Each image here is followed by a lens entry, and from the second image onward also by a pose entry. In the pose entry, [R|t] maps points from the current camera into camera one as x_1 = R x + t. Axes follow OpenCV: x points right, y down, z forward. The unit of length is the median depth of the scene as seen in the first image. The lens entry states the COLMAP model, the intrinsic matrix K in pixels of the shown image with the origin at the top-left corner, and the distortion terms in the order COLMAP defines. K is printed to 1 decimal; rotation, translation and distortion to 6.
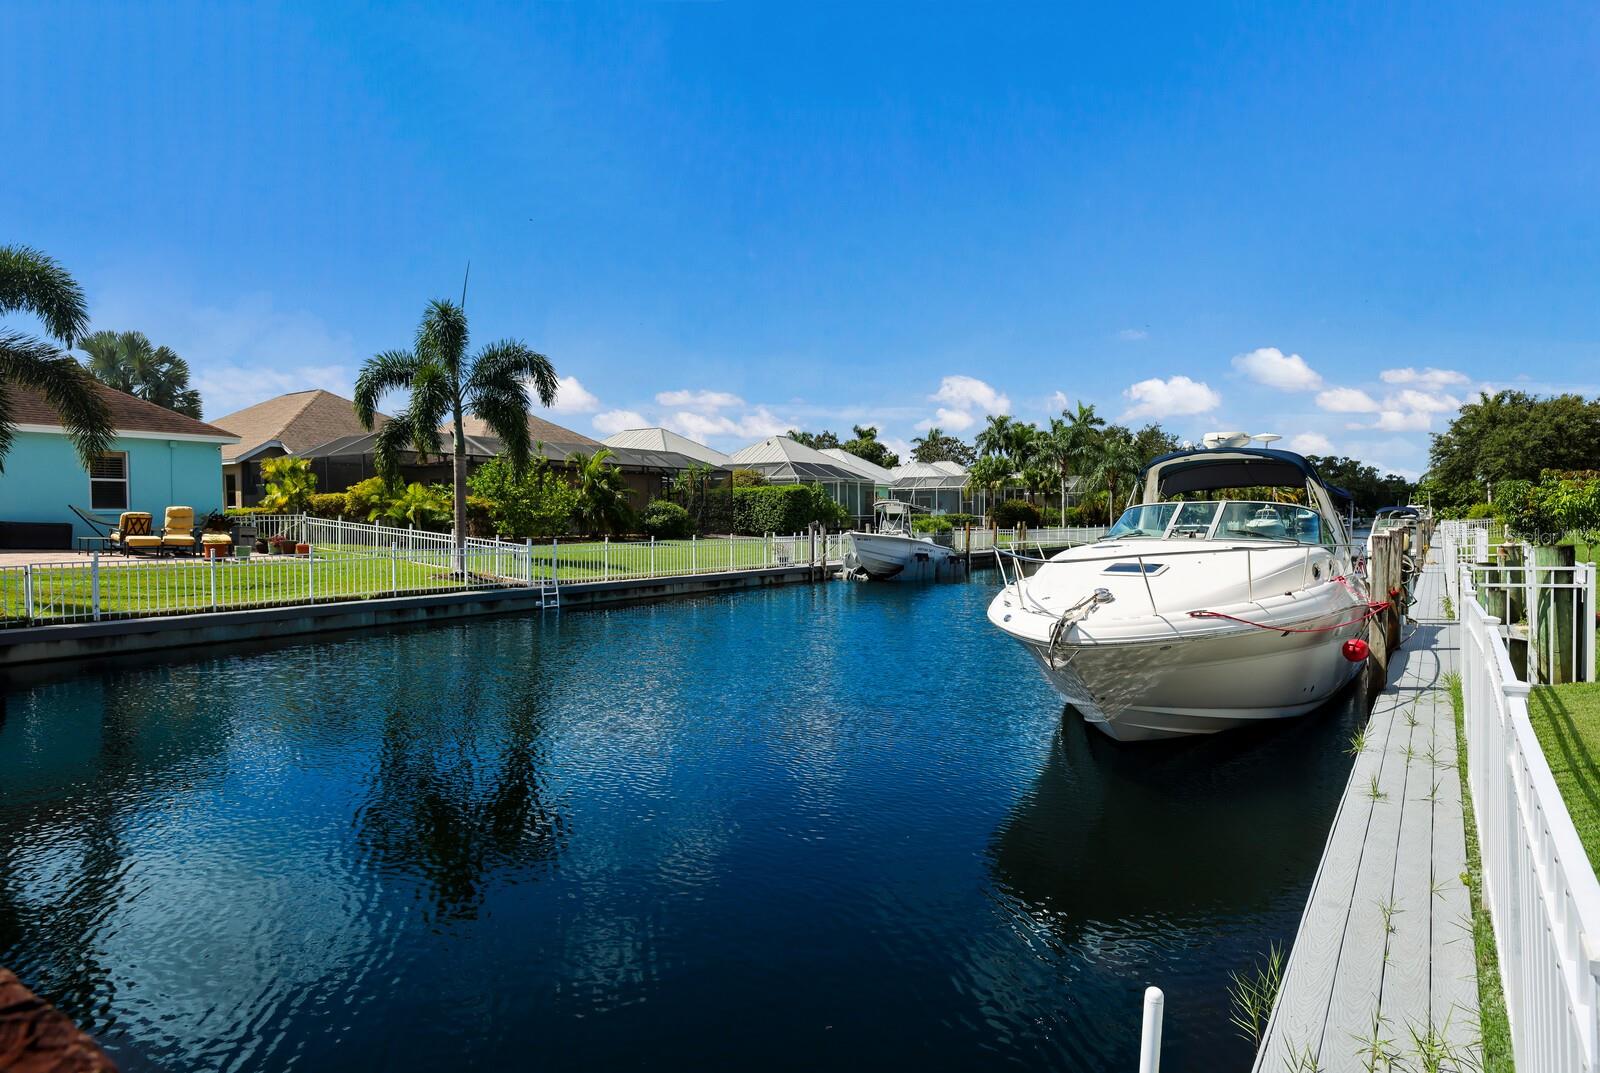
lens RADIAL K [[951.7, 0, 800.0], [0, 951.7, 536.5], [0, 0, 1]] dist [0.007282, 0.001341]
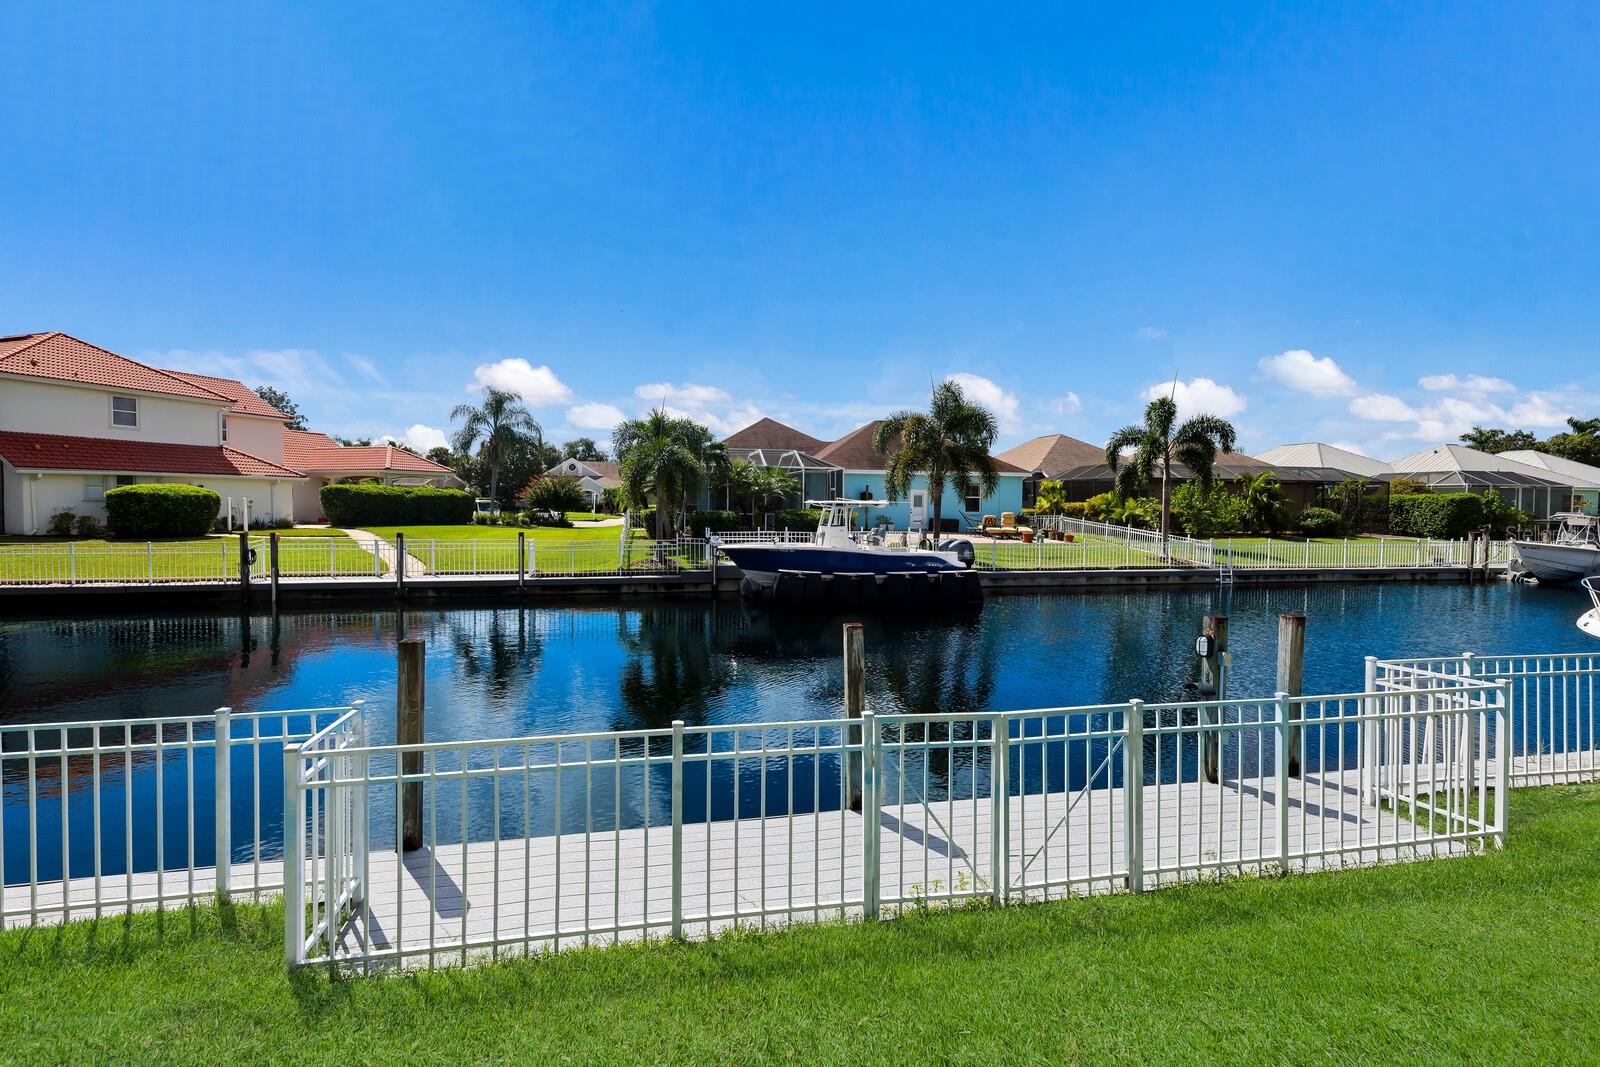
lens RADIAL K [[708.8, 0, 792.9], [0, 708.8, 524.6], [0, 0, 1]] dist [0.002833, 0.000619]
pose [[0.713295, 0.035610, -0.699958, 0.030716], [-0.027499, 0.999361, 0.022819, -0.021046], [0.700324, 0.002971, 0.713819, -0.243610]]
